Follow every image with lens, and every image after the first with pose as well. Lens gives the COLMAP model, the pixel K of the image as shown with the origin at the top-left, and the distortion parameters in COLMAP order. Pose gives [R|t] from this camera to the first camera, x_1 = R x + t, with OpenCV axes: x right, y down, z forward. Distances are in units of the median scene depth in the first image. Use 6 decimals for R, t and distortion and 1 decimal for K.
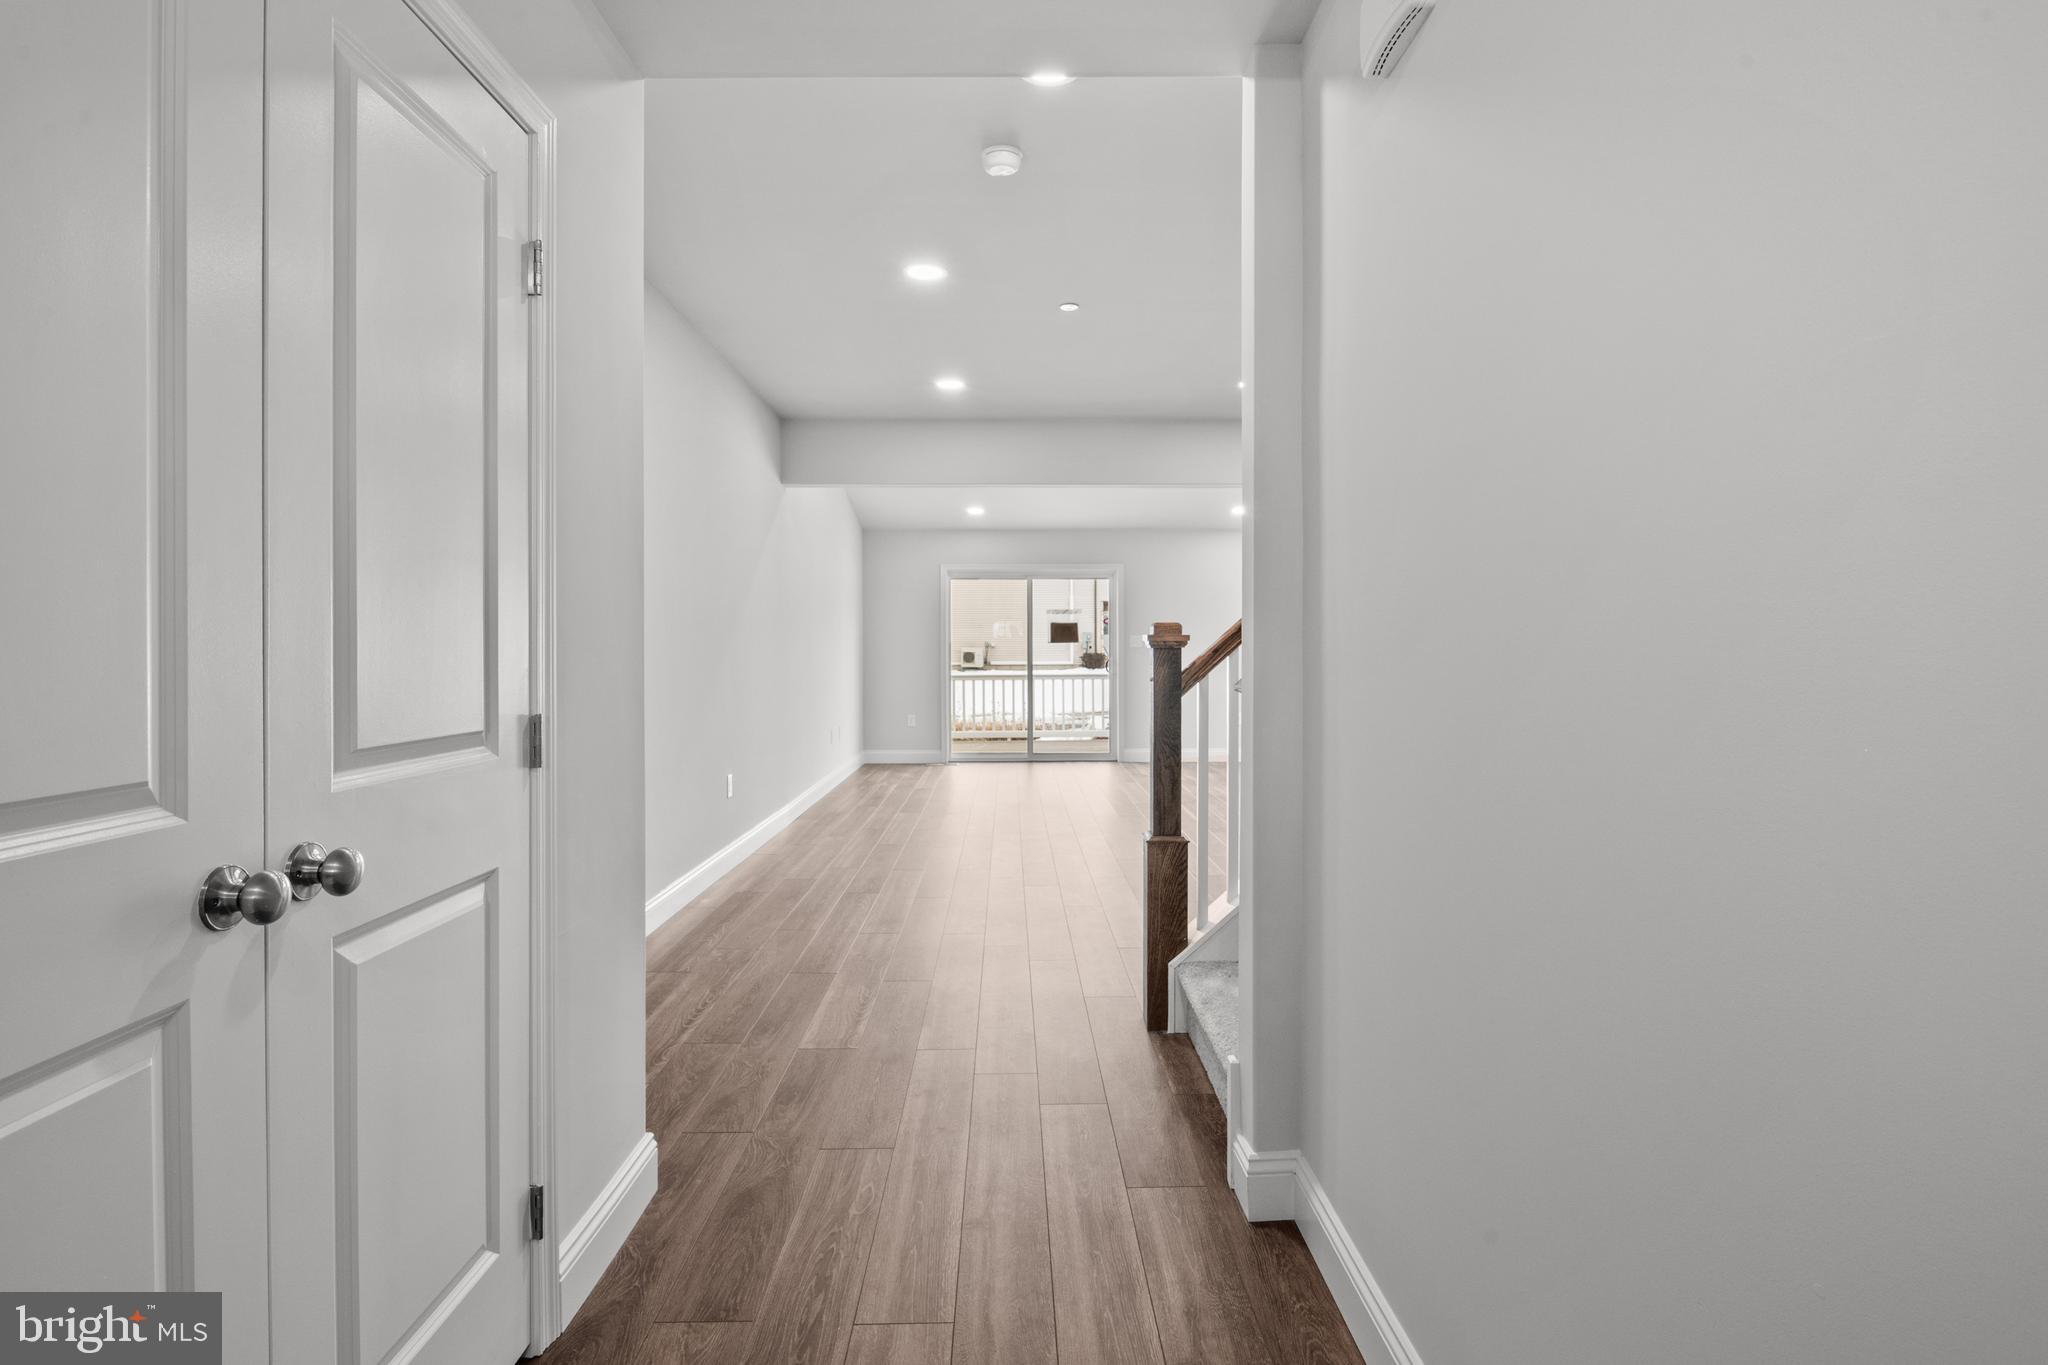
lens RADIAL K [[1022.3, 0, 1033.0], [0, 1022.3, 669.8], [0, 0, 1]] dist [0.000698, -0.003324]
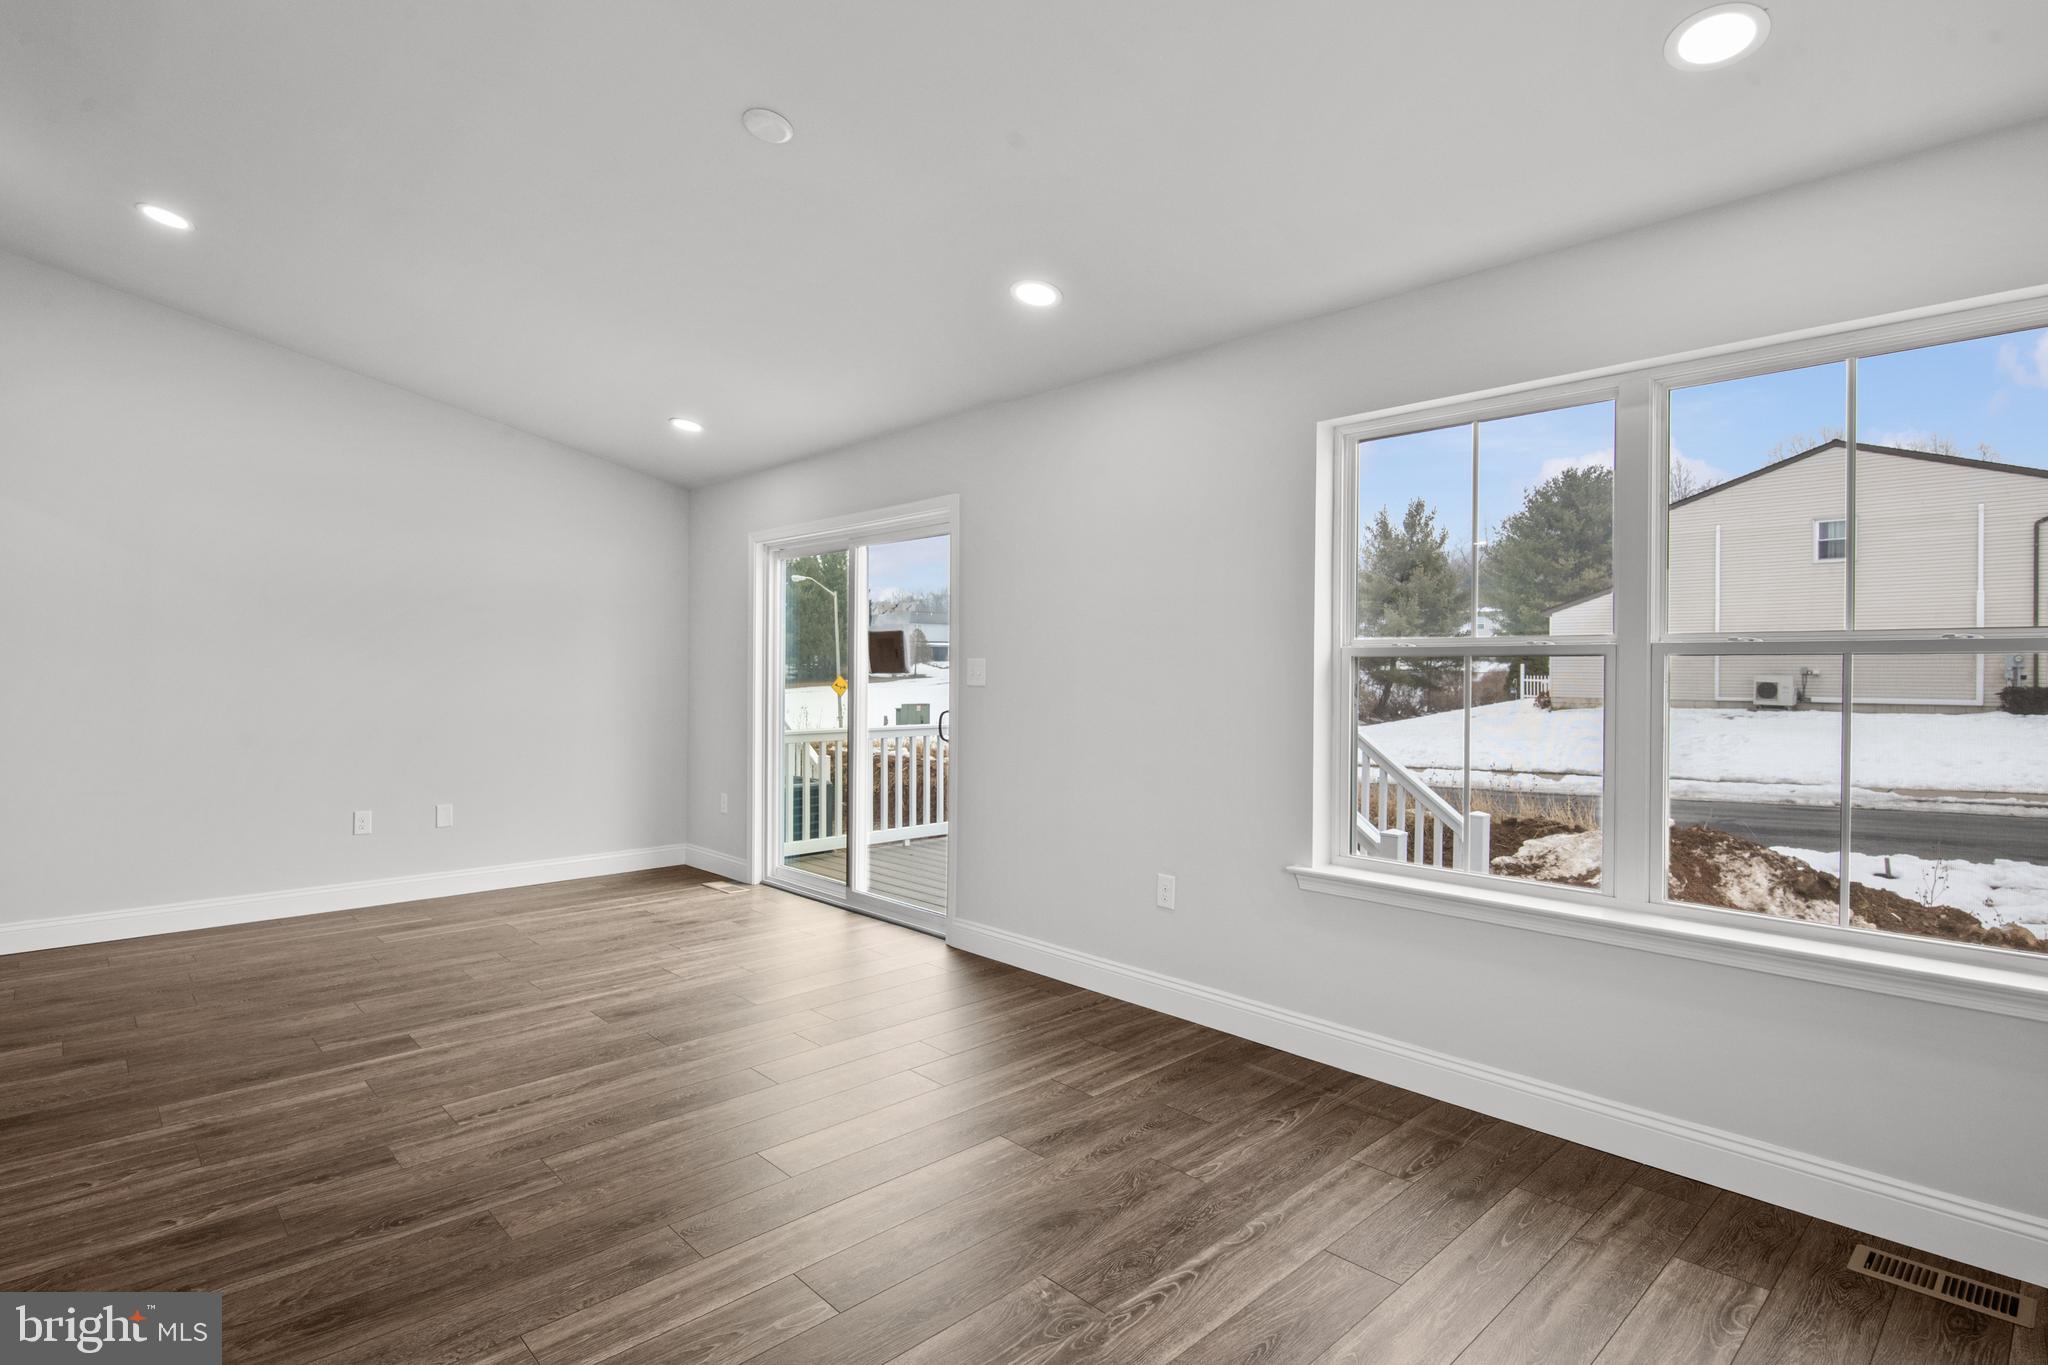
lens RADIAL K [[1022.3, 0, 1007.9], [0, 1022.3, 686.4], [0, 0, 1]] dist [0.000698, -0.003324]
pose [[0.669038, 0.015388, -0.743069, 0.422558], [-0.020912, 0.999780, 0.001876, -0.022110], [0.742934, 0.014284, 0.669212, 0.715585]]
